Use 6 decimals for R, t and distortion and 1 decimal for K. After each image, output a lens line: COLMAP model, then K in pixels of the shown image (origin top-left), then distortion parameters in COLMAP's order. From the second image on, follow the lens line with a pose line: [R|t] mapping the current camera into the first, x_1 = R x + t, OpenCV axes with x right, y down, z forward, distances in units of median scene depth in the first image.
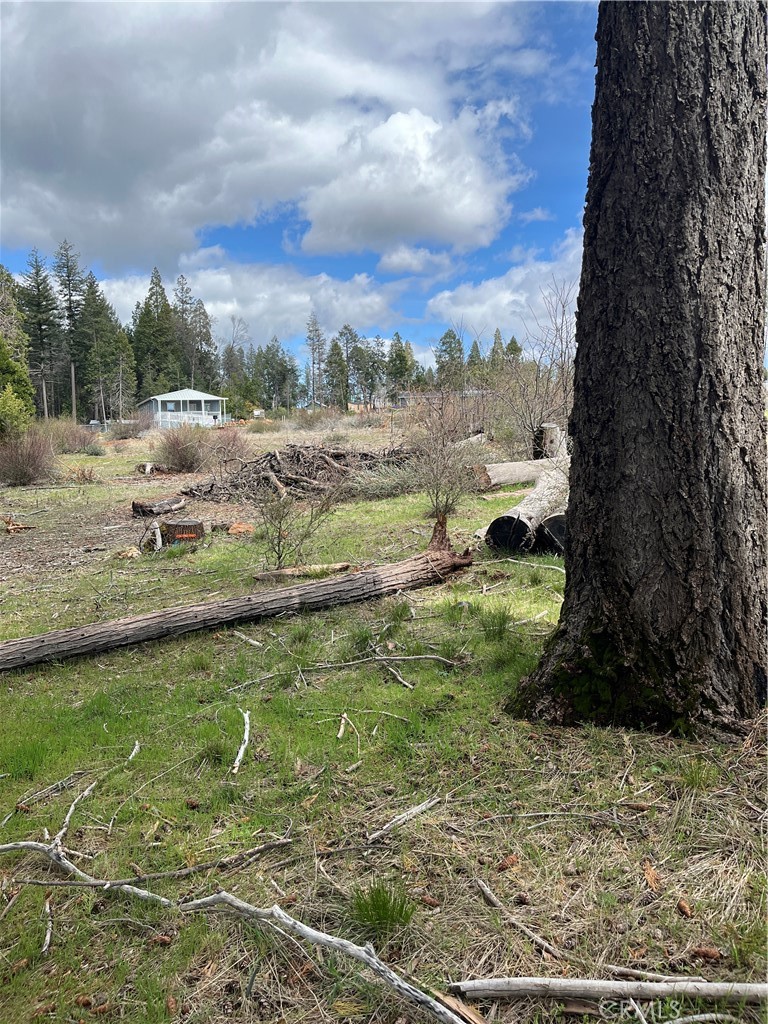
lens RADIAL K [[732.3, 0, 381.2], [0, 732.3, 514.7], [0, 0, 1]] dist [0.048543, -0.057026]
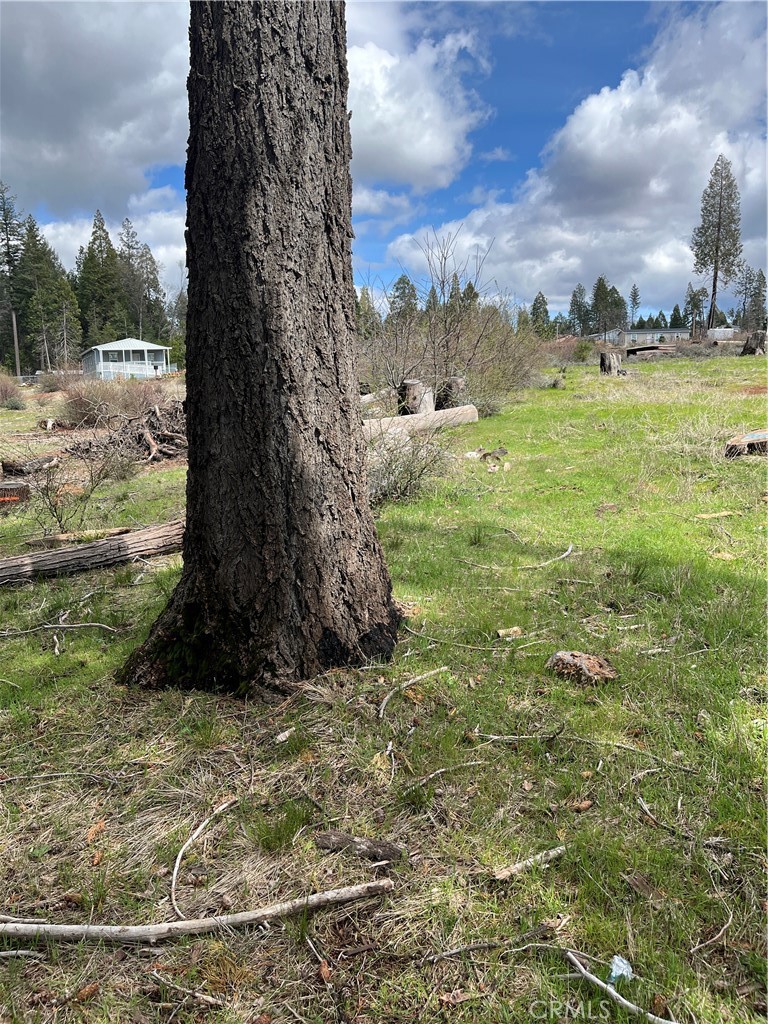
lens RADIAL K [[732.3, 0, 385.0], [0, 732.3, 511.8], [0, 0, 1]] dist [0.048543, -0.057026]
pose [[0.999392, -0.013688, 0.032060, 0.099845], [0.011499, 0.997654, 0.067492, -0.007285], [-0.032909, -0.067083, 0.997205, -0.011341]]
